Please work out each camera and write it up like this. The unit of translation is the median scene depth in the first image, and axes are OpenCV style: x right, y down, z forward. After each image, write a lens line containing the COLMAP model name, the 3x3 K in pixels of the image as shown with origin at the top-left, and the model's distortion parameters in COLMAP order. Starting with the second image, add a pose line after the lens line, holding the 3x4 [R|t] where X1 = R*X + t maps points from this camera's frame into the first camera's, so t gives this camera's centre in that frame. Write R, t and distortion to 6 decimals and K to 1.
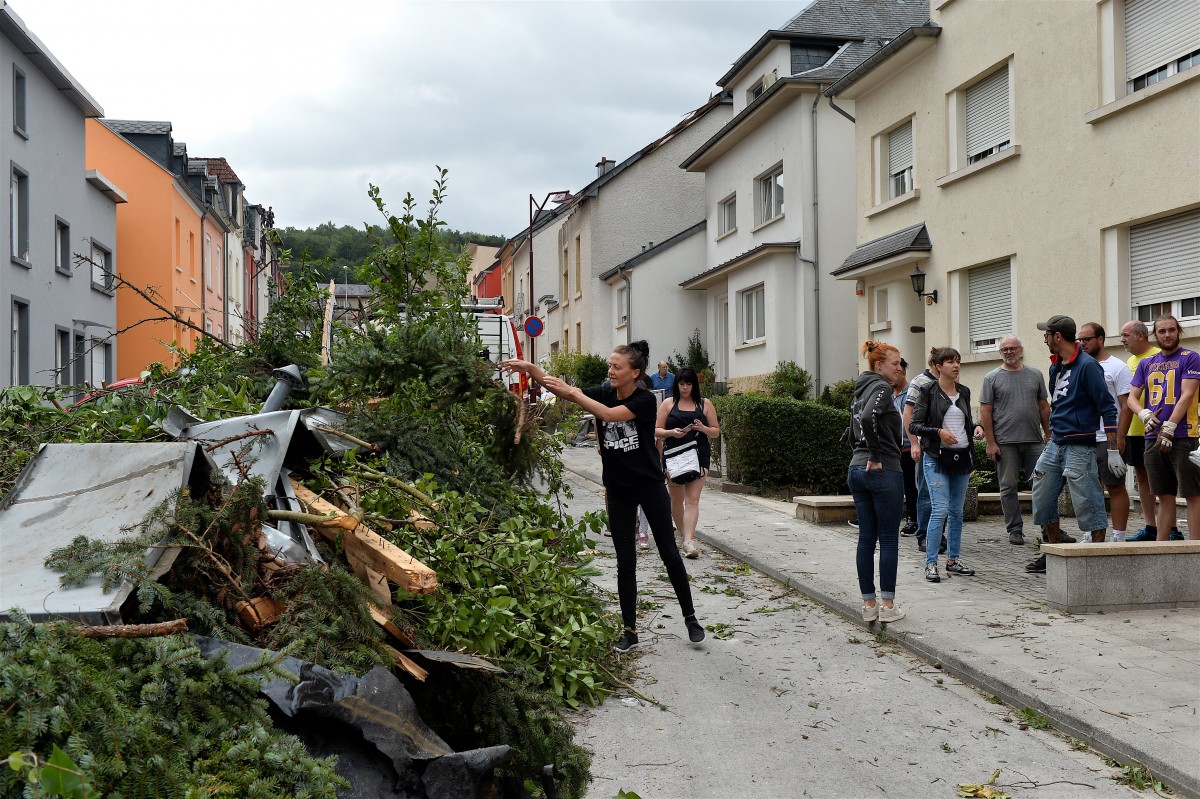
lens RADIAL K [[1257.5, 0, 600.2], [0, 1257.5, 401.7], [0, 0, 1]] dist [-0.017707, 0.000000]
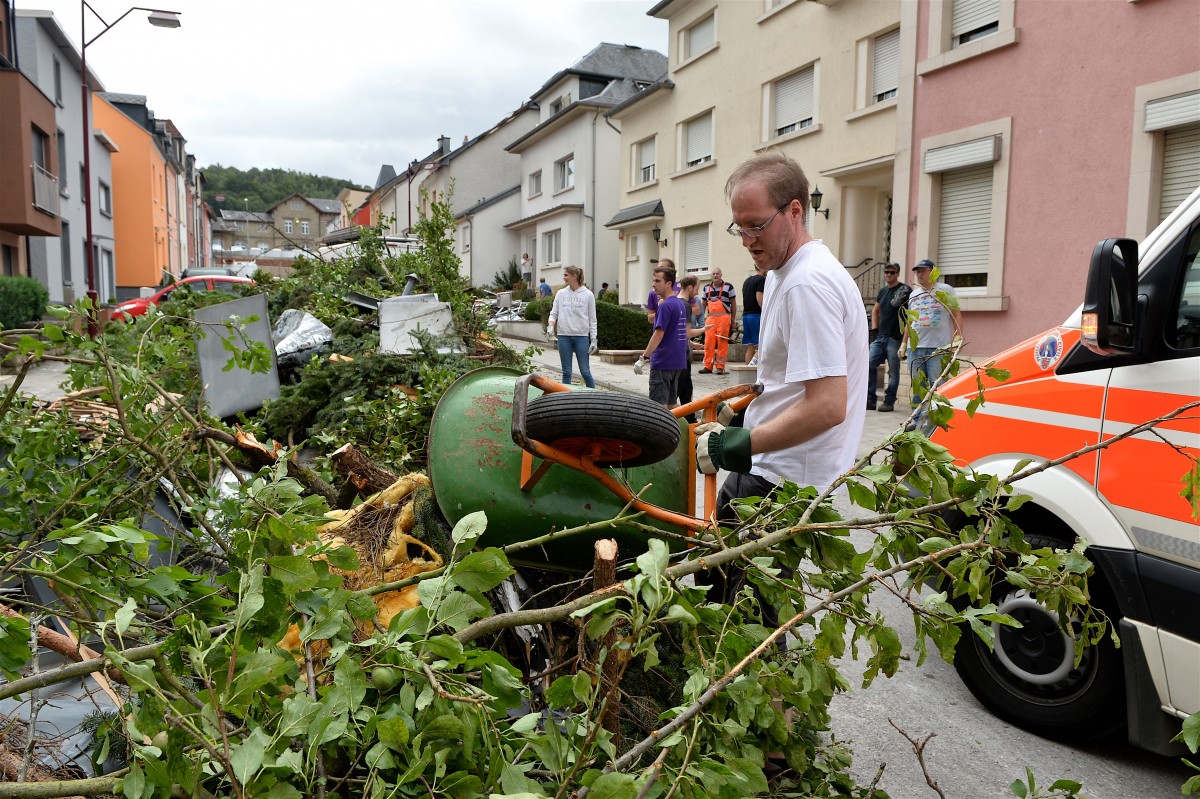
lens RADIAL K [[848.6, 0, 606.4], [0, 848.6, 401.3], [0, 0, 1]] dist [-0.026158, 0.003187]
pose [[0.977119, 0.000410, 0.212691, -0.044310], [-0.024763, 0.993417, 0.111848, 0.003760], [-0.211245, -0.114556, 0.970697, -0.103707]]
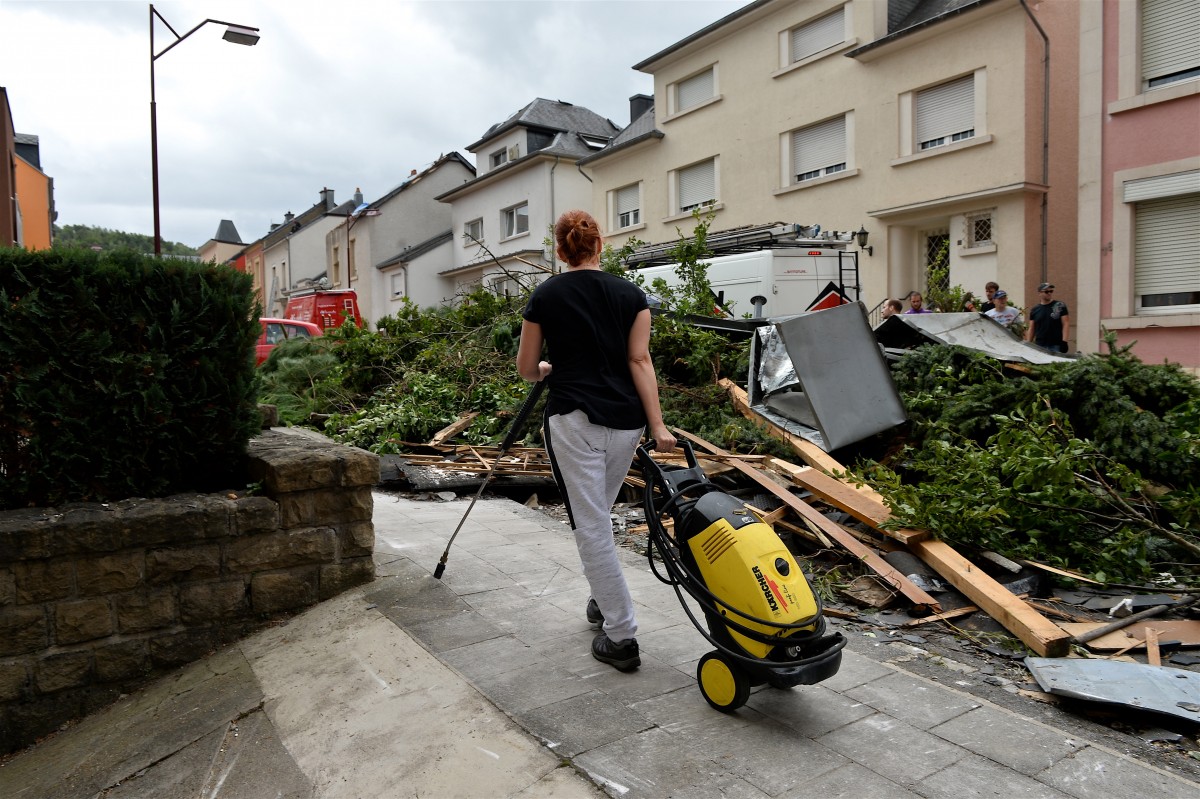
lens RADIAL K [[801.1, 0, 595.8], [0, 801.1, 402.4], [0, 0, 1]] dist [-0.021091, -0.001058]
pose [[0.914460, -0.021567, 0.404101, -0.199384], [-0.001138, 0.998438, 0.055860, 0.015720], [-0.404675, -0.051542, 0.913007, -0.019725]]
